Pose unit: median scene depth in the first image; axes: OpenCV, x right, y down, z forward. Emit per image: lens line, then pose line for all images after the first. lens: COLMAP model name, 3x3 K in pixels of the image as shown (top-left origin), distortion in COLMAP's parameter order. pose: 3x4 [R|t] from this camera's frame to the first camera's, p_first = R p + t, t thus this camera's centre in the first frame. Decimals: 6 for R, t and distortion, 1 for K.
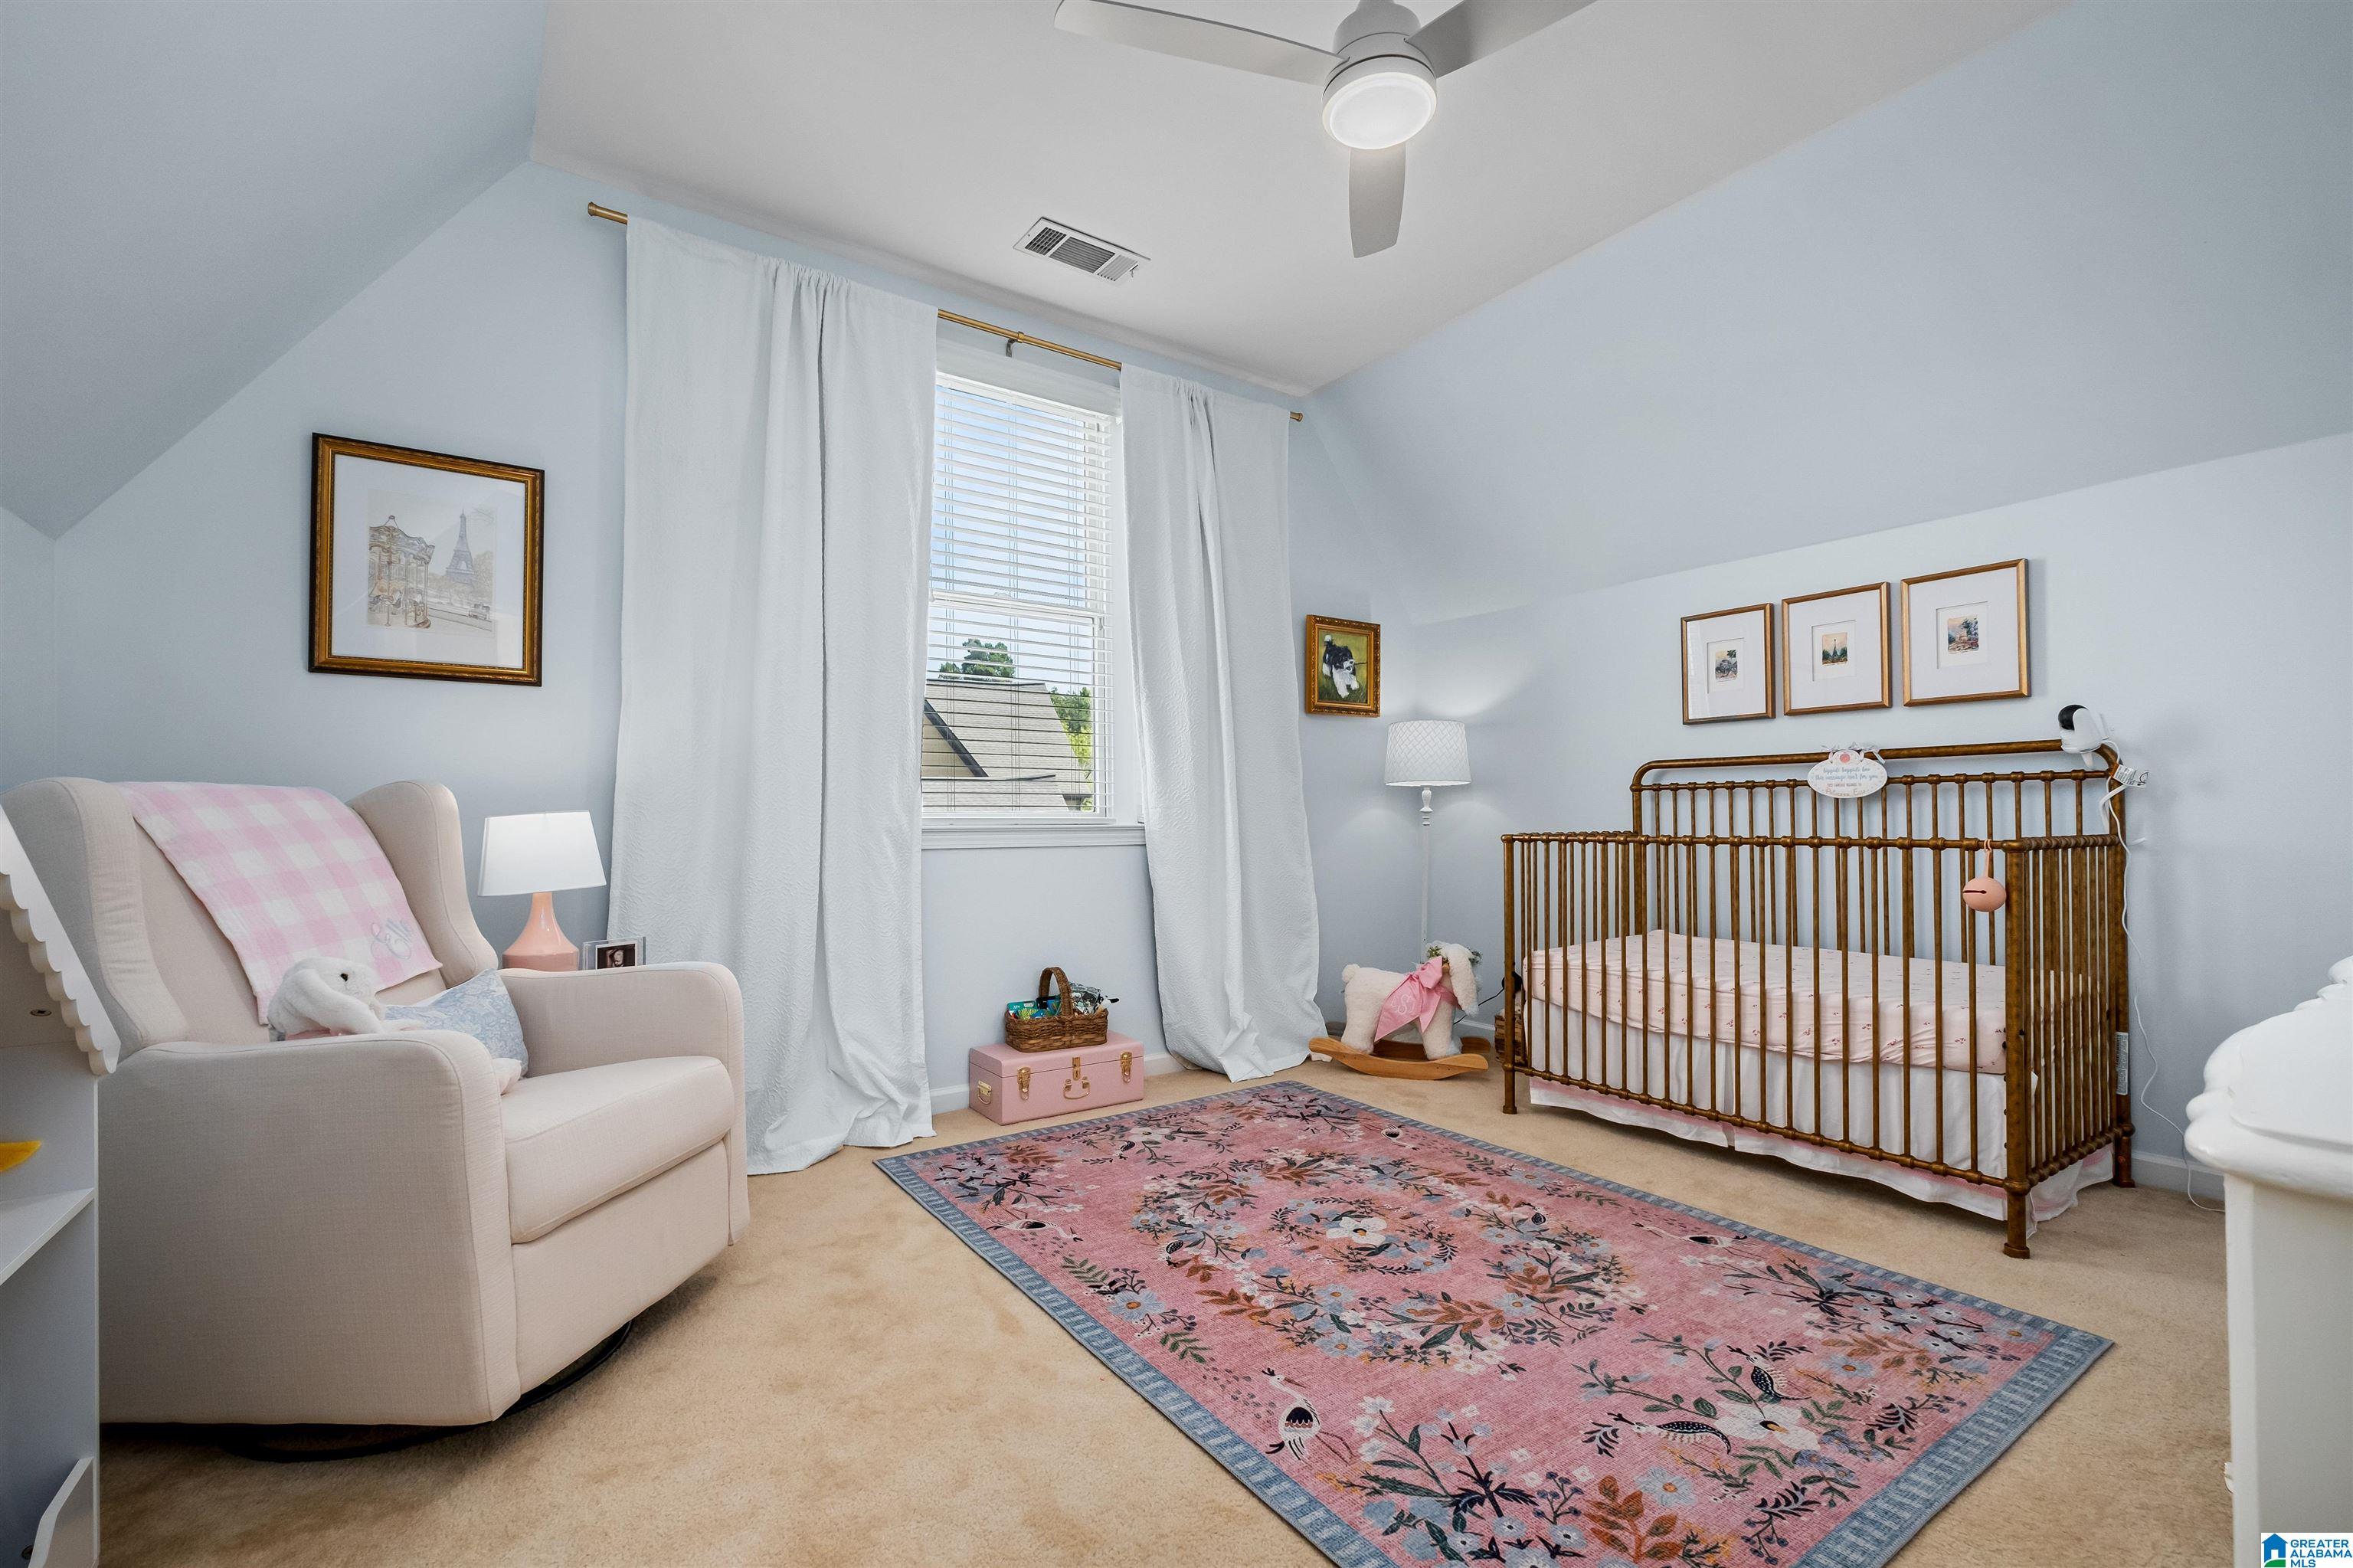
lens RADIAL K [[1011.6, 0, 1182.9], [0, 1011.6, 793.1], [0, 0, 1]] dist [-0.001909, -0.000446]
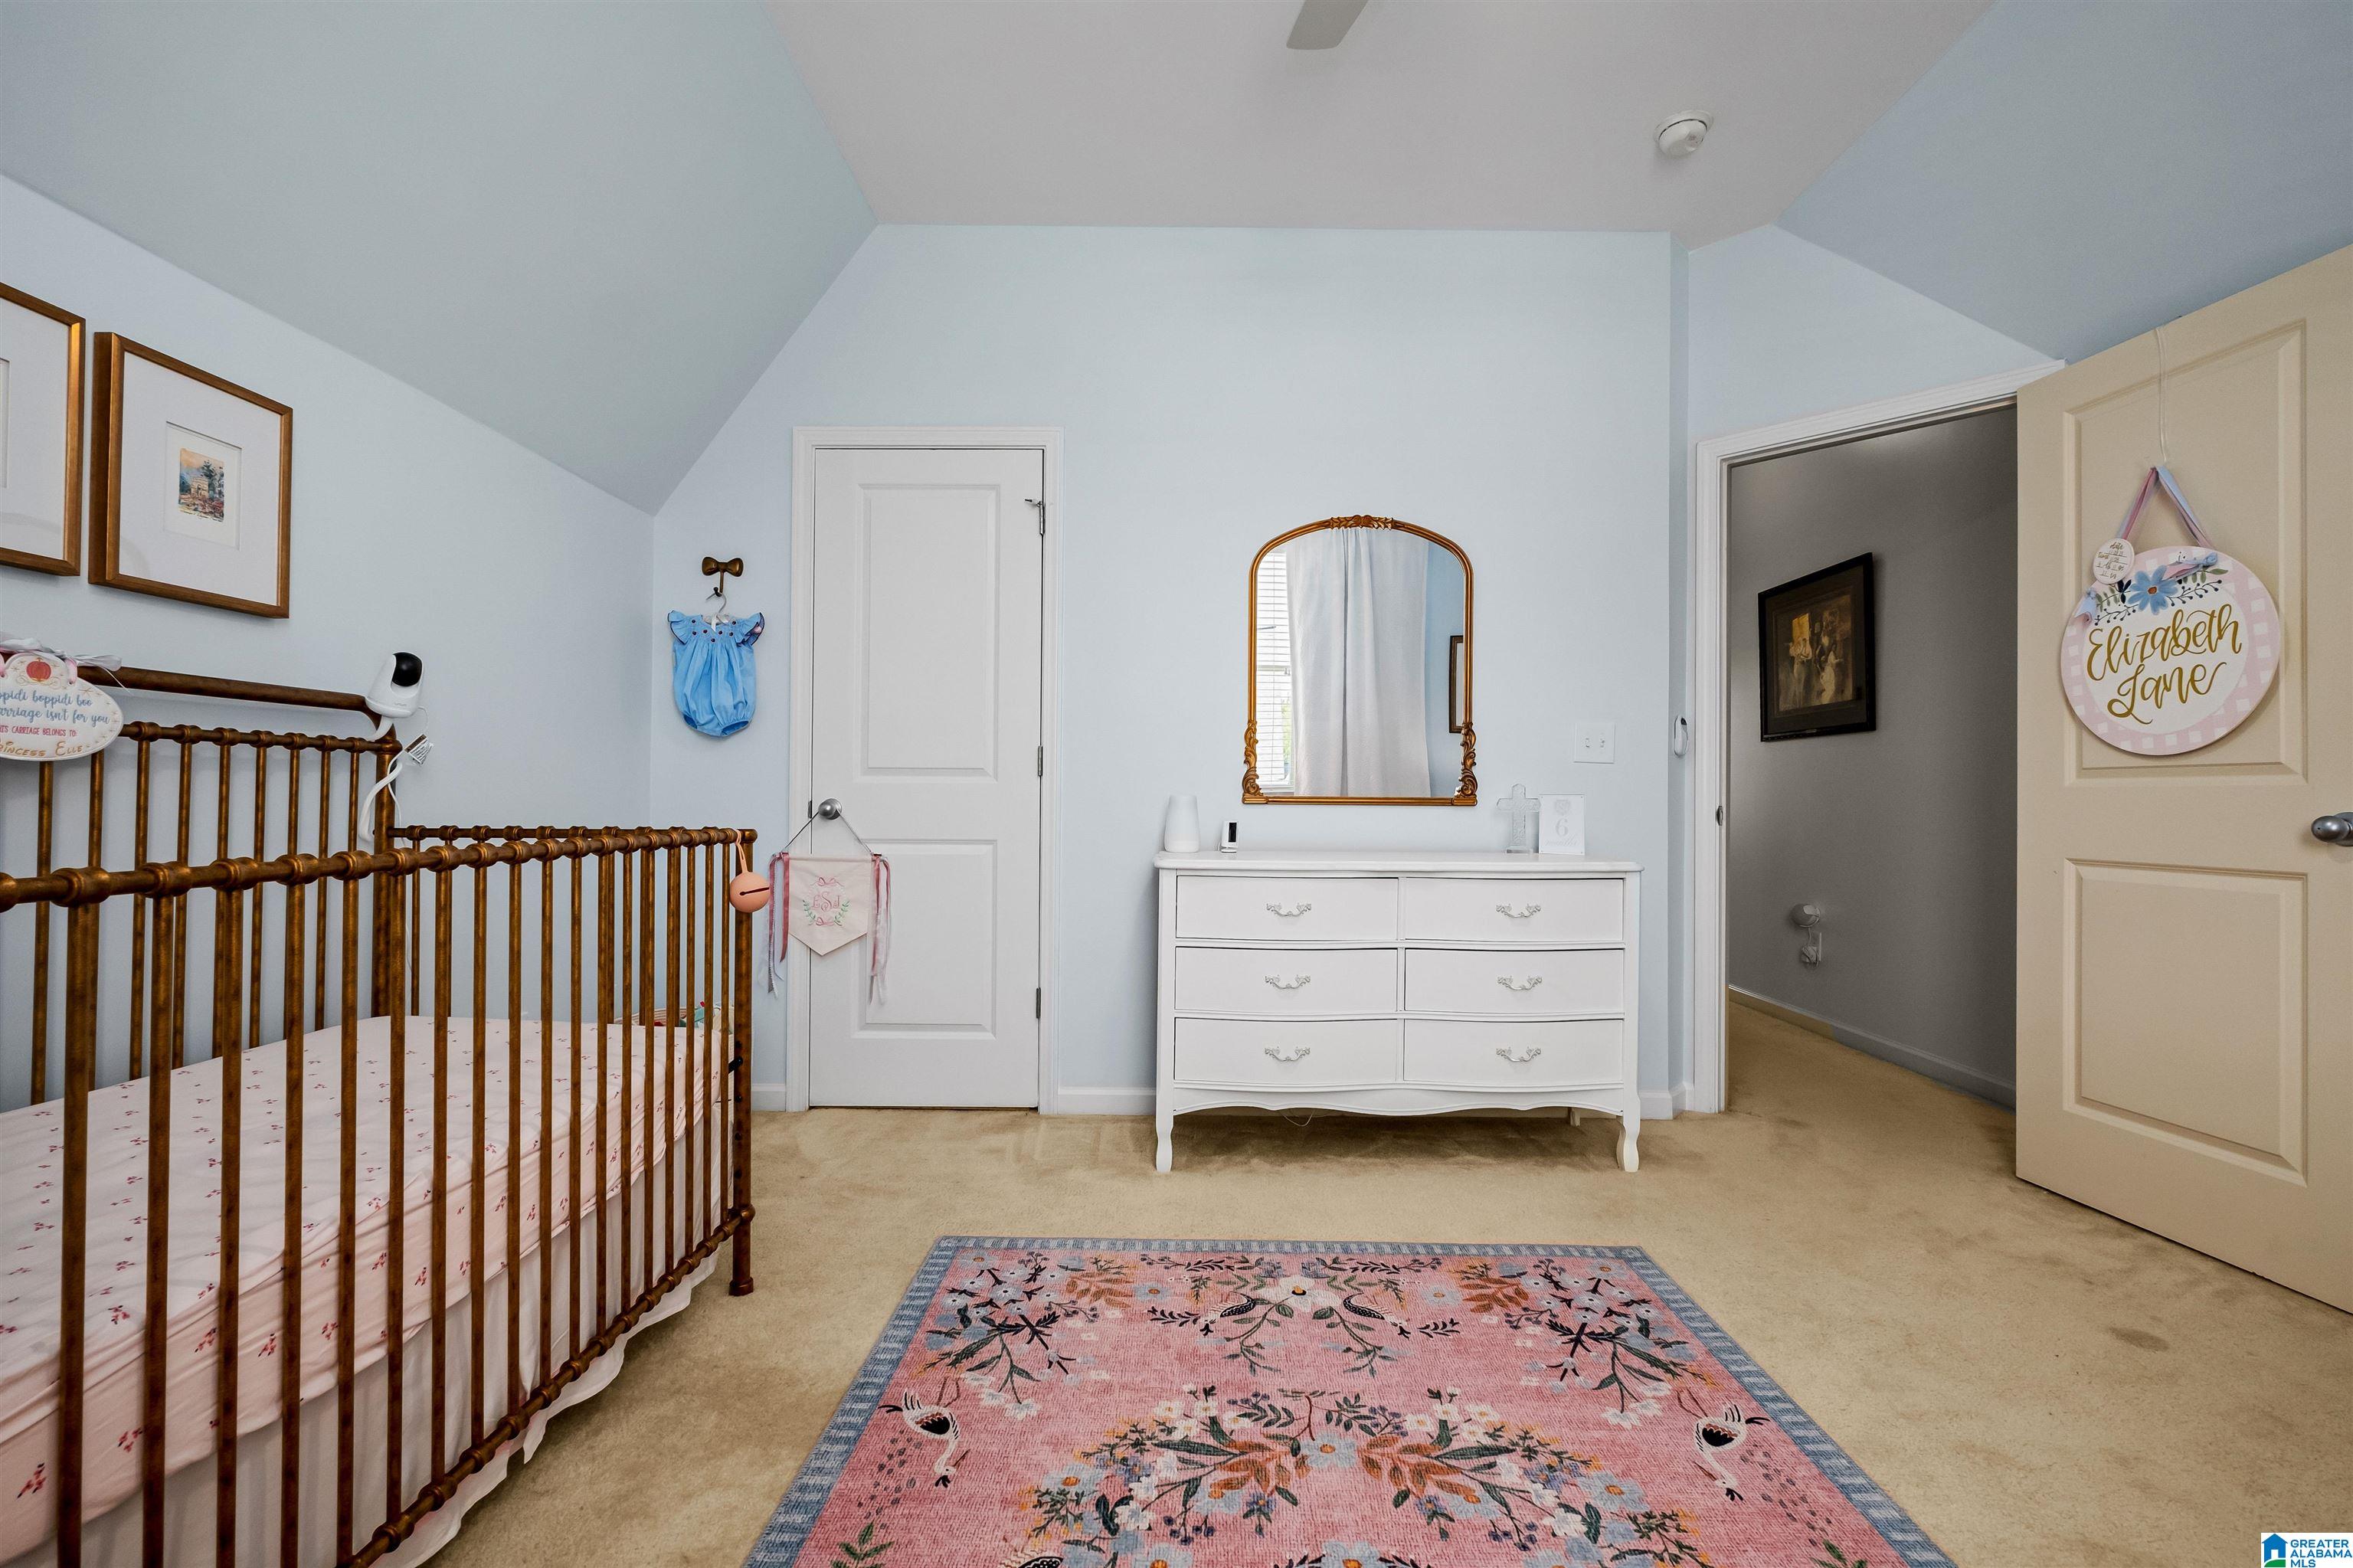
lens RADIAL K [[1011.6, 0, 1182.9], [0, 1011.6, 793.1], [0, 0, 1]] dist [-0.001909, -0.000446]
pose [[-0.817734, 0.002789, 0.575590, -0.020110], [-0.016857, 0.999443, -0.028791, 0.039502], [-0.575349, -0.033246, -0.817232, 1.824936]]
